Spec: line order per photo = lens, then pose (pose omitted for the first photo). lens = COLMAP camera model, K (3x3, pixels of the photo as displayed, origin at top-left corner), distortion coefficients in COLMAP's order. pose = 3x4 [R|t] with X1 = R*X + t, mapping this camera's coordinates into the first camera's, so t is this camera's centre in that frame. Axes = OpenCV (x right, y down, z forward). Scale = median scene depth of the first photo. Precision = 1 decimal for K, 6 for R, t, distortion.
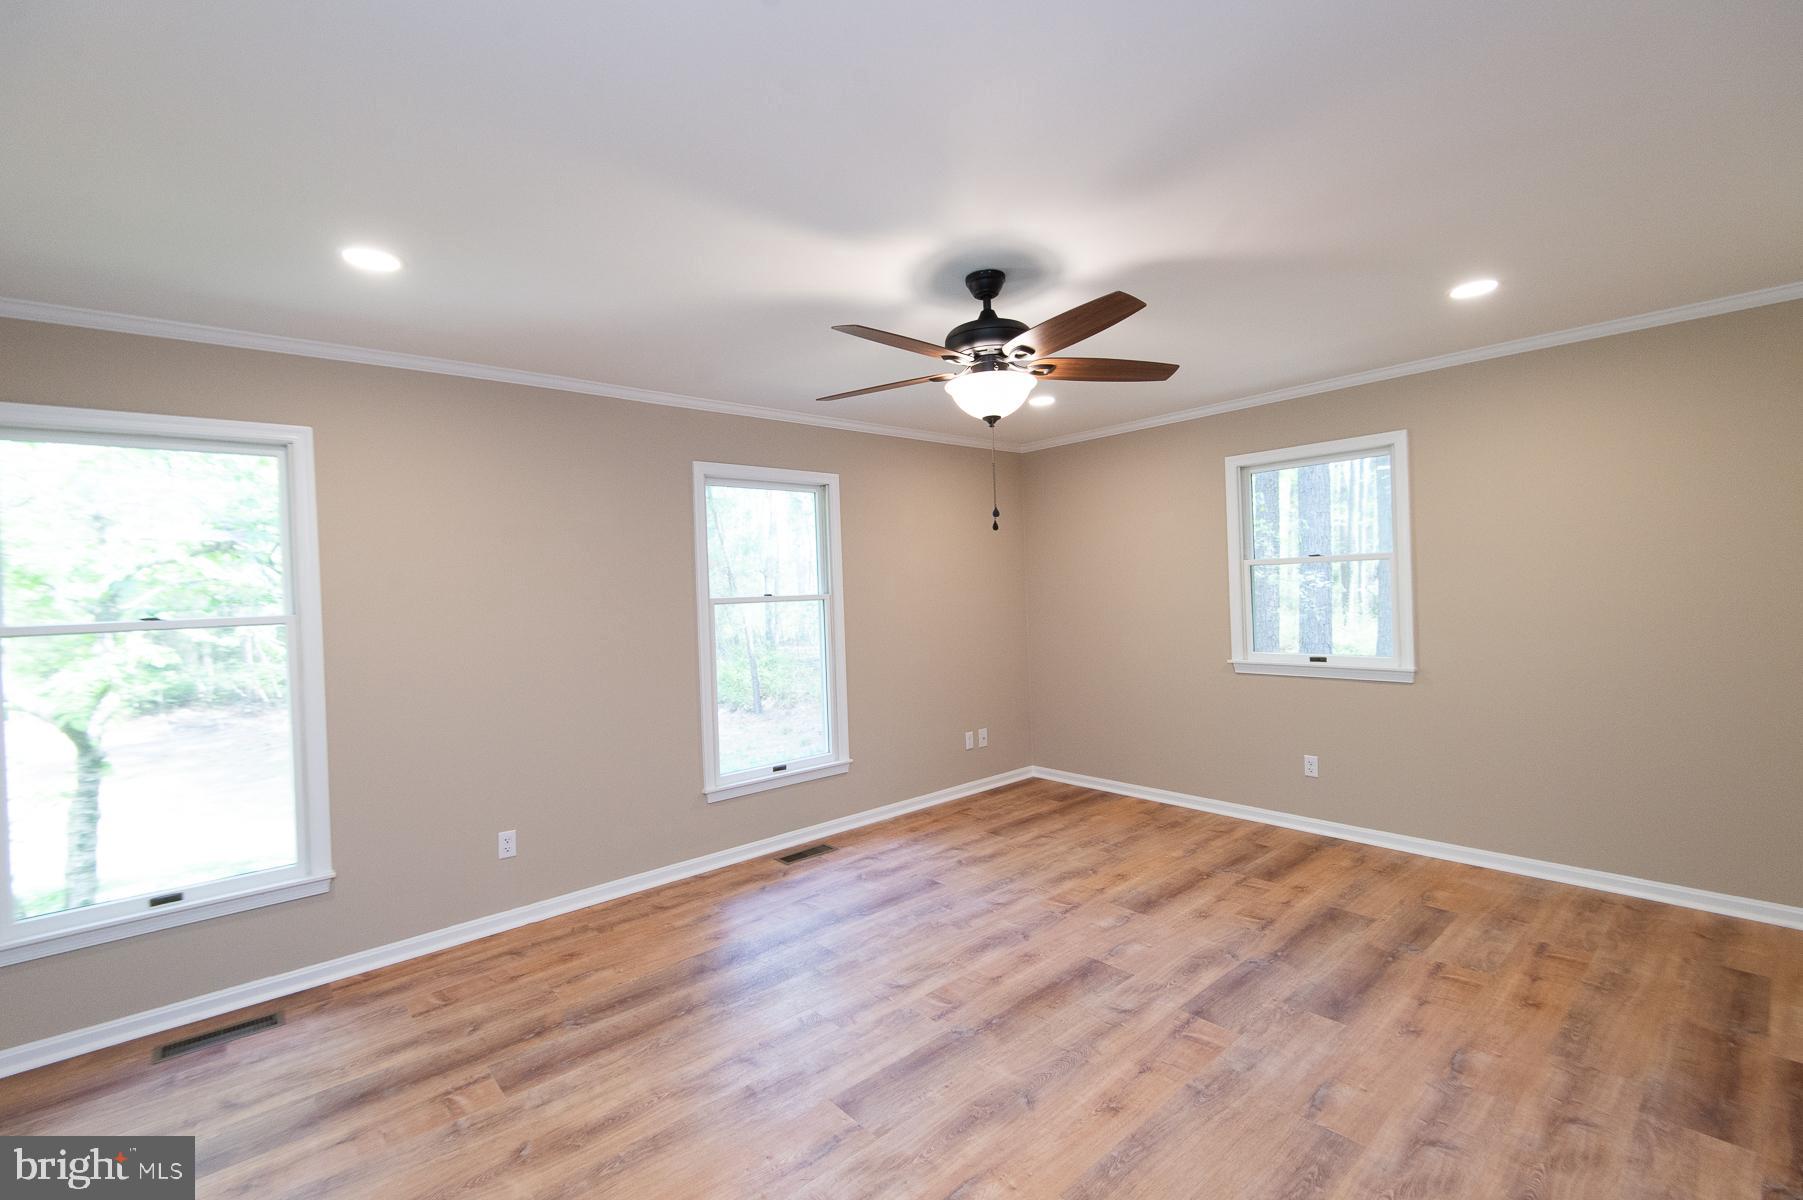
lens RADIAL K [[793.1, 0, 903.9], [0, 793.1, 593.8], [0, 0, 1]] dist [0.029952, -0.016278]
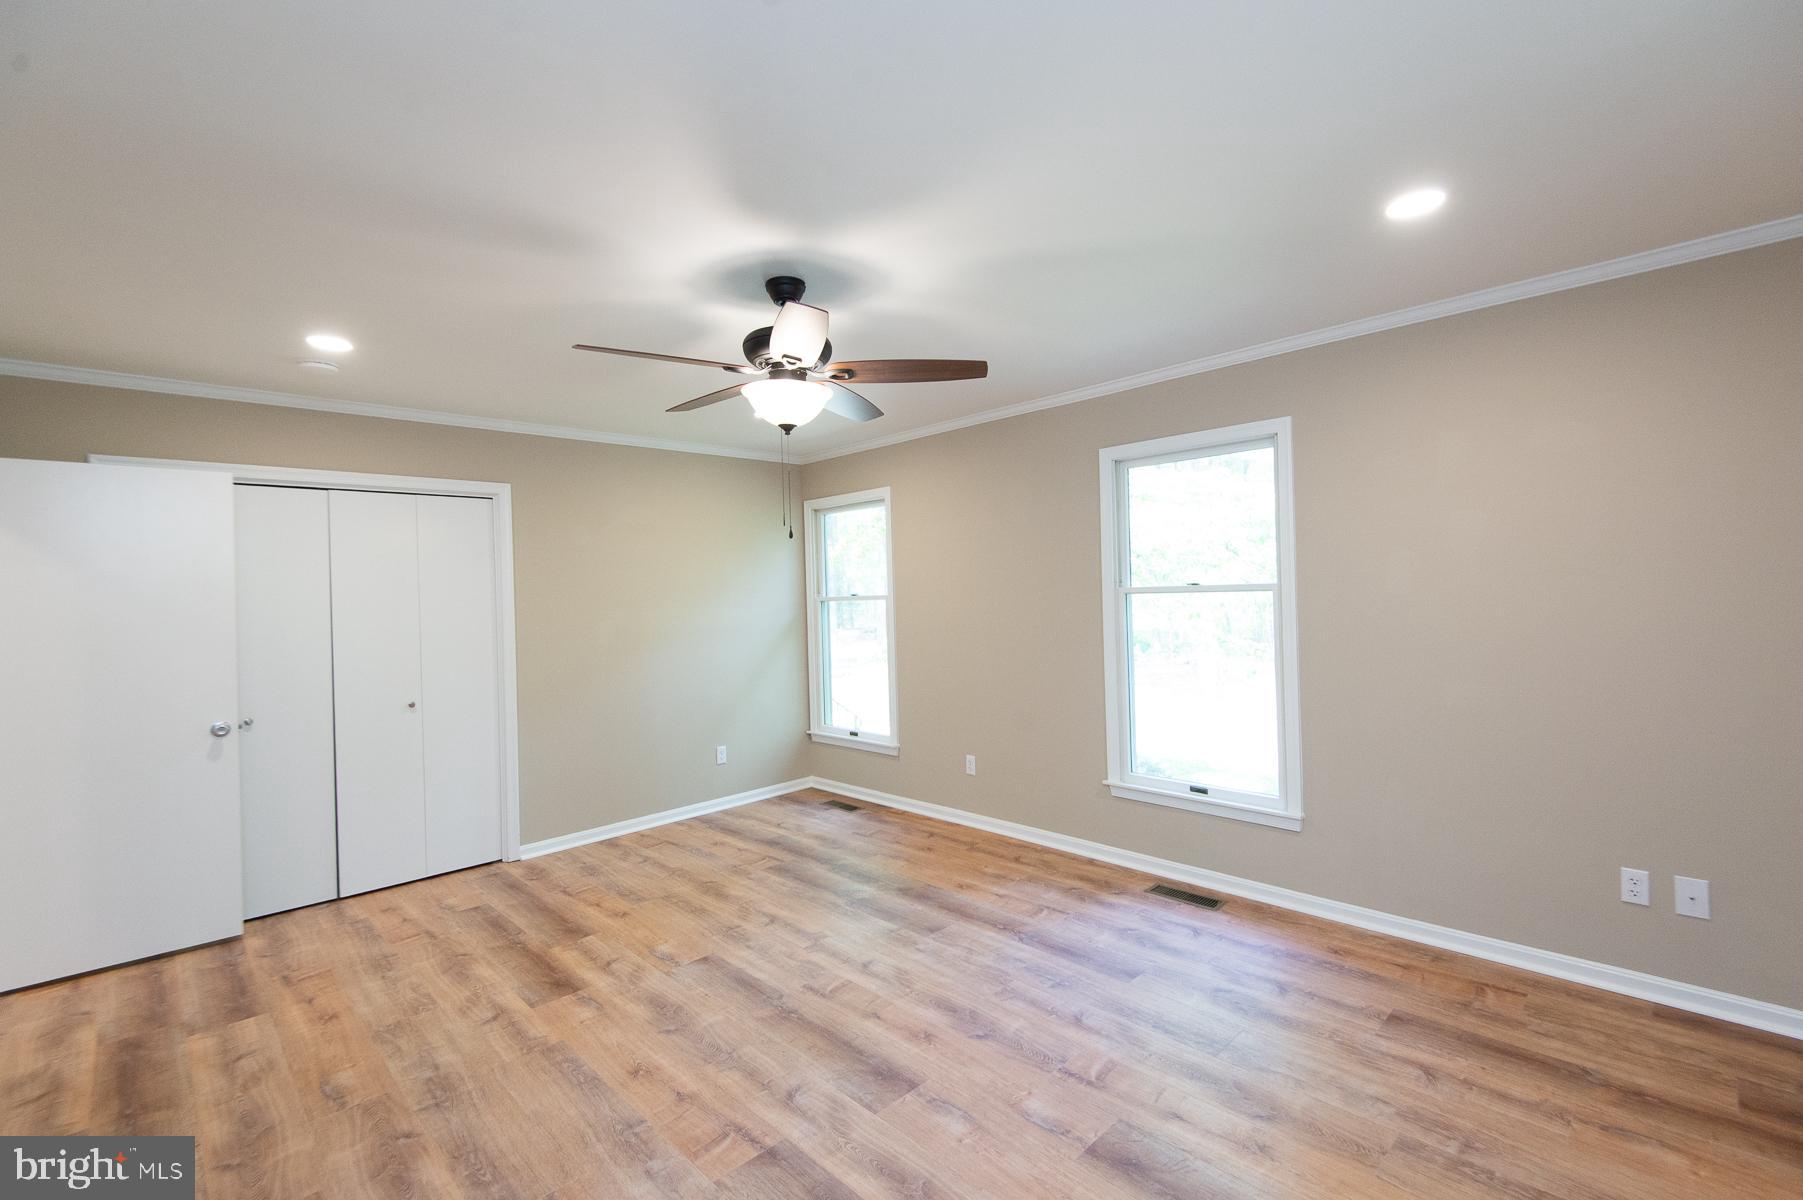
lens RADIAL K [[793.1, 0, 903.9], [0, 793.1, 593.8], [0, 0, 1]] dist [0.029952, -0.016278]
pose [[0.046371, 0.037133, -0.998234, 0.859472], [0.020954, 0.999053, 0.038137, -0.035587], [0.998704, -0.022685, 0.045549, 0.840185]]
